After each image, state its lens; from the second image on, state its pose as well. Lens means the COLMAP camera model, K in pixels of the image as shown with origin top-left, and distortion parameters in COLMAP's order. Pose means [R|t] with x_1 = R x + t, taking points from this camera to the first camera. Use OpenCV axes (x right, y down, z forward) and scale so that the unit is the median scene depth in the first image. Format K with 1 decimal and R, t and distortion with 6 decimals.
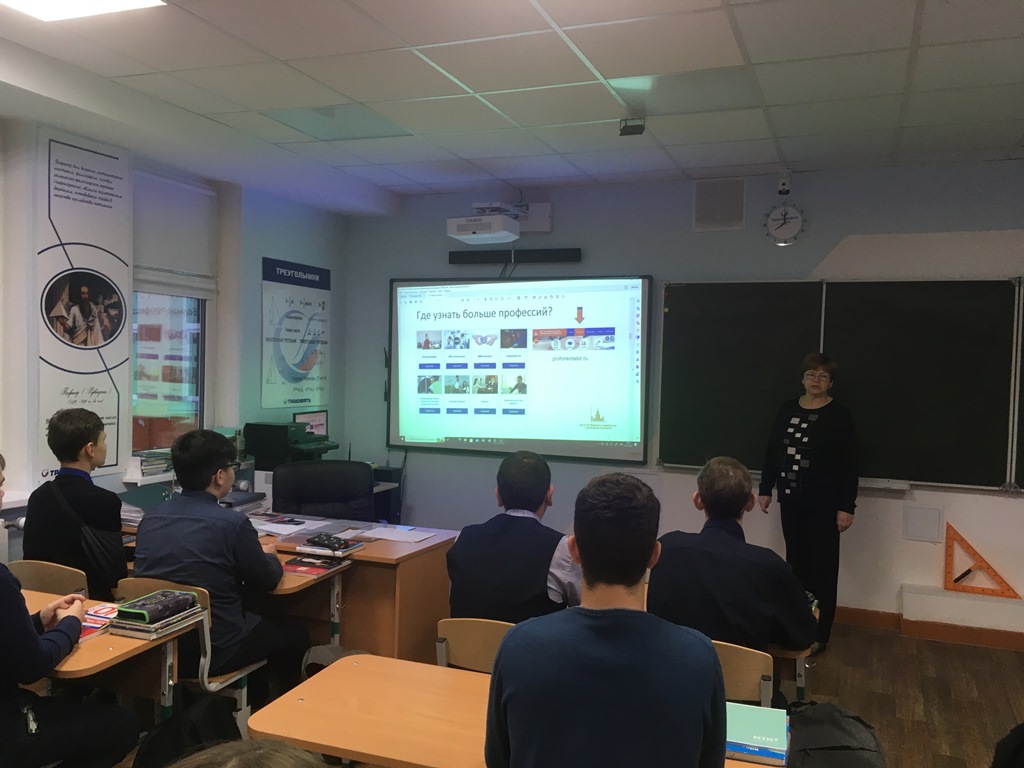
lens RADIAL K [[865.1, 0, 512.0], [0, 865.1, 384.0], [0, 0, 1]] dist [0.010900, -0.001040]
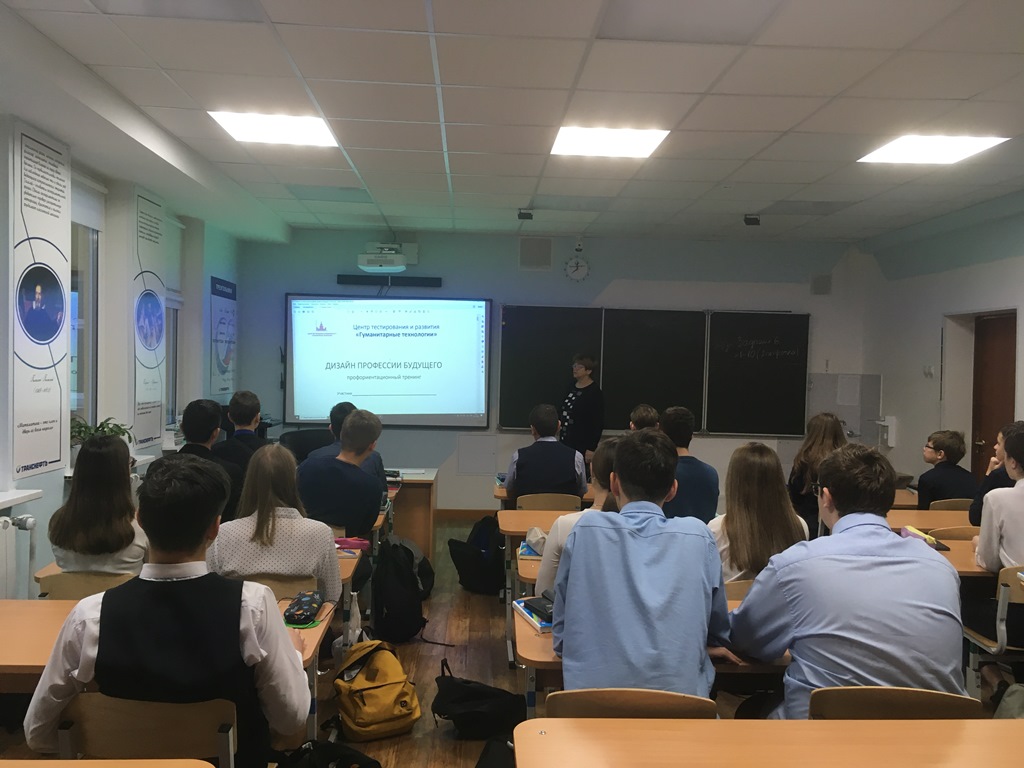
lens RADIAL K [[865.1, 0, 512.0], [0, 865.1, 384.0], [0, 0, 1]] dist [0.010900, -0.001040]
pose [[0.908401, -0.013049, 0.417896, -0.419081], [0.008621, 0.999885, 0.012483, -0.000005], [-0.418011, -0.007737, 0.908409, -0.342860]]
